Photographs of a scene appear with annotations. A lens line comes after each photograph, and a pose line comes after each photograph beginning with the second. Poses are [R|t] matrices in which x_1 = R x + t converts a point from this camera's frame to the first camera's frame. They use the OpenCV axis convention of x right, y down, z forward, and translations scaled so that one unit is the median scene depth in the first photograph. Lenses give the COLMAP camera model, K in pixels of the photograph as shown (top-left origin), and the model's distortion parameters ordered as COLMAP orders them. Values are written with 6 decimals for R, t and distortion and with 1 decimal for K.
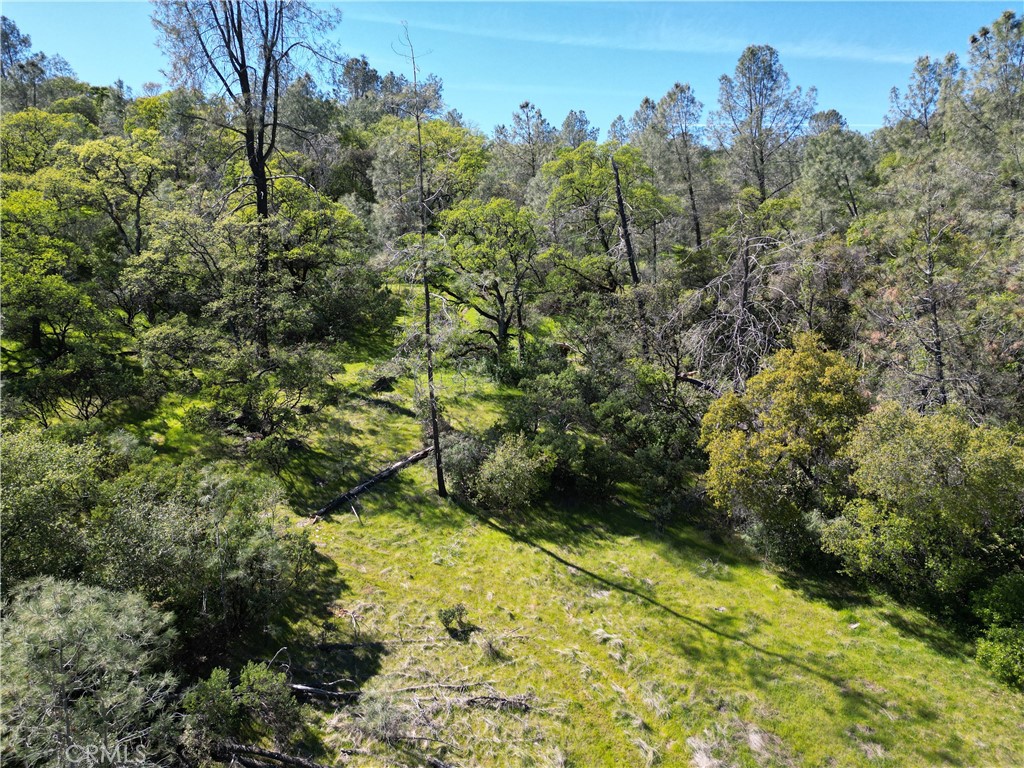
lens RADIAL K [[708.7, 0, 512.0], [0, 708.7, 384.0], [0, 0, 1]] dist [0.071615, -0.083379]
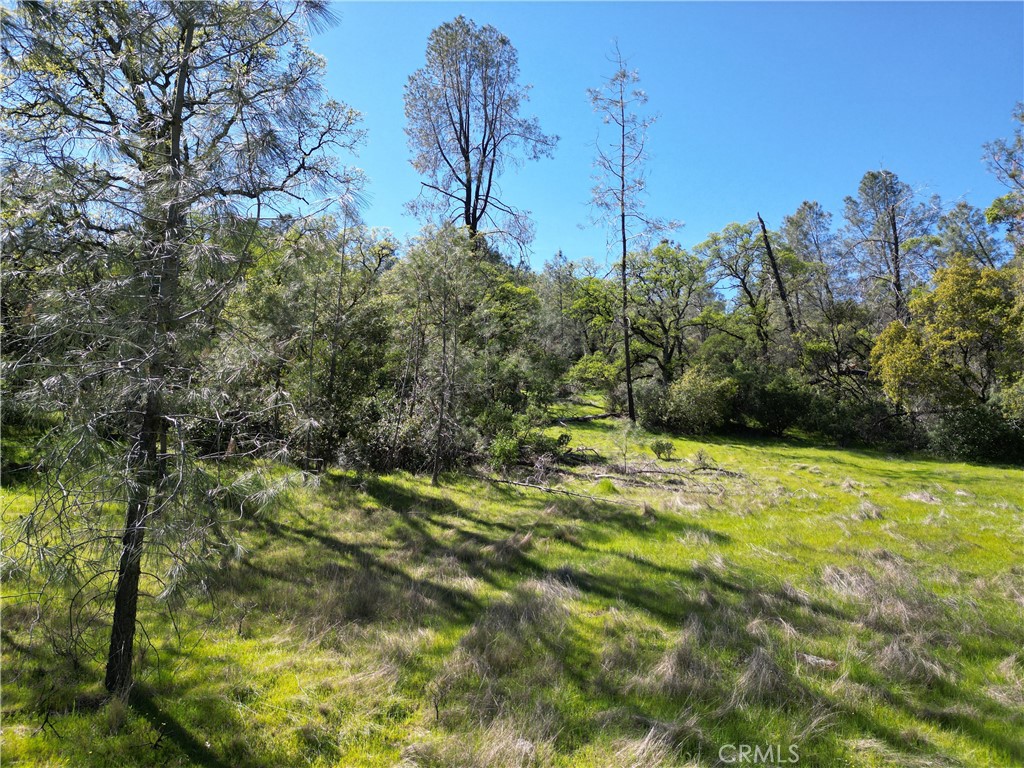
lens RADIAL K [[708.7, 0, 512.0], [0, 708.7, 384.0], [0, 0, 1]] dist [0.071615, -0.083379]
pose [[0.985944, -0.022676, -0.165528, -0.071105], [-0.026693, 0.956641, -0.290044, 0.304858], [0.164928, 0.290386, 0.942589, -0.098141]]
